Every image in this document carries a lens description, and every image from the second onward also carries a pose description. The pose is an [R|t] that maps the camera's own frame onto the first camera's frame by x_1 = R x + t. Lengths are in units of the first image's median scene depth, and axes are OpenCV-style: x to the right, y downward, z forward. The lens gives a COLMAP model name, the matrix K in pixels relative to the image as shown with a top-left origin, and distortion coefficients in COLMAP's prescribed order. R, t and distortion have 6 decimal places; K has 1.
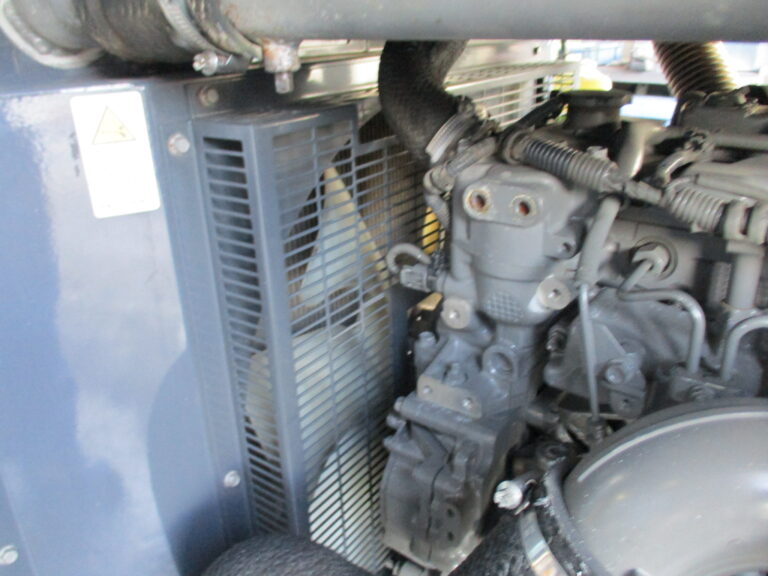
lens RADIAL K [[639.9, 0, 384.7], [0, 639.9, 276.3], [0, 0, 1]] dist [-0.024970, 0.003783]
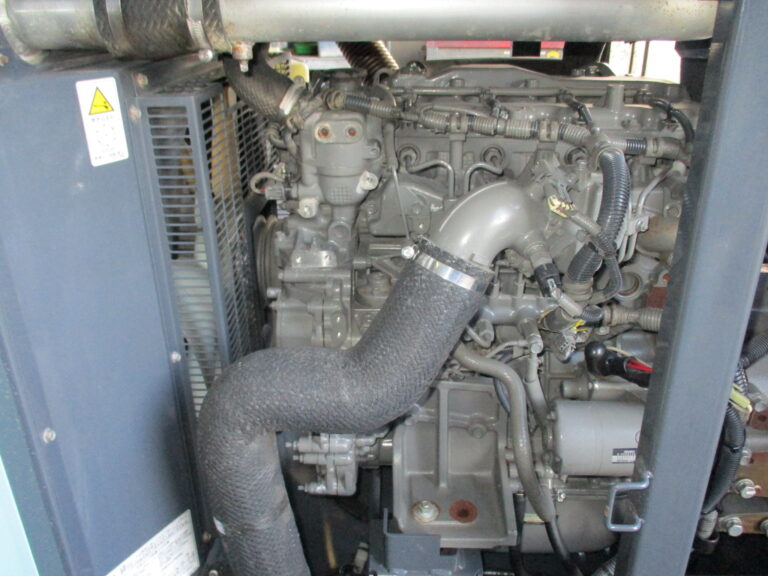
lens RADIAL K [[639.9, 0, 387.5], [0, 639.9, 278.3], [0, 0, 1]] dist [-0.024970, 0.003783]
pose [[0.822383, -0.205807, 0.530406, -0.694802], [0.199726, 0.977379, 0.069570, 0.179531], [-0.532725, 0.048723, 0.844884, -0.530992]]
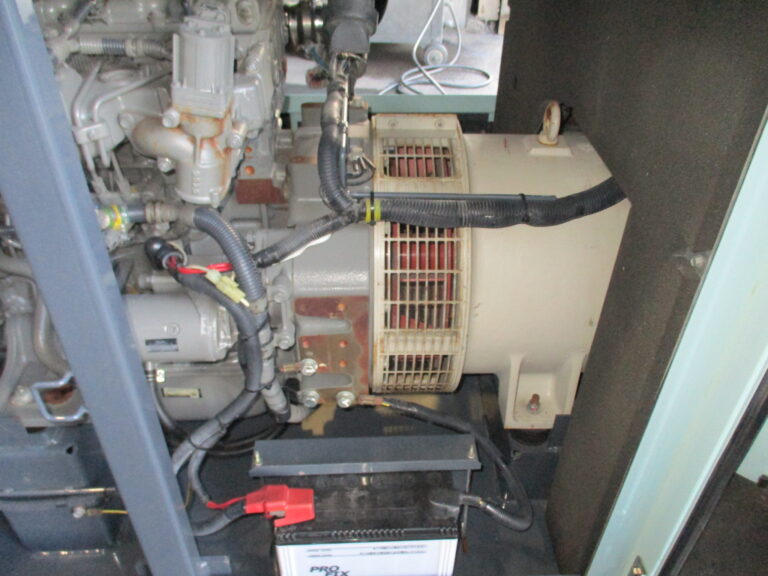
lens RADIAL K [[639.9, 0, 387.6], [0, 639.9, 270.2], [0, 0, 1]] dist [-0.024970, 0.003783]
pose [[0.786239, -0.339897, 0.516040, 0.309851], [0.210128, 0.932421, 0.294002, 0.288022], [-0.581097, -0.122722, 0.804528, -1.266369]]
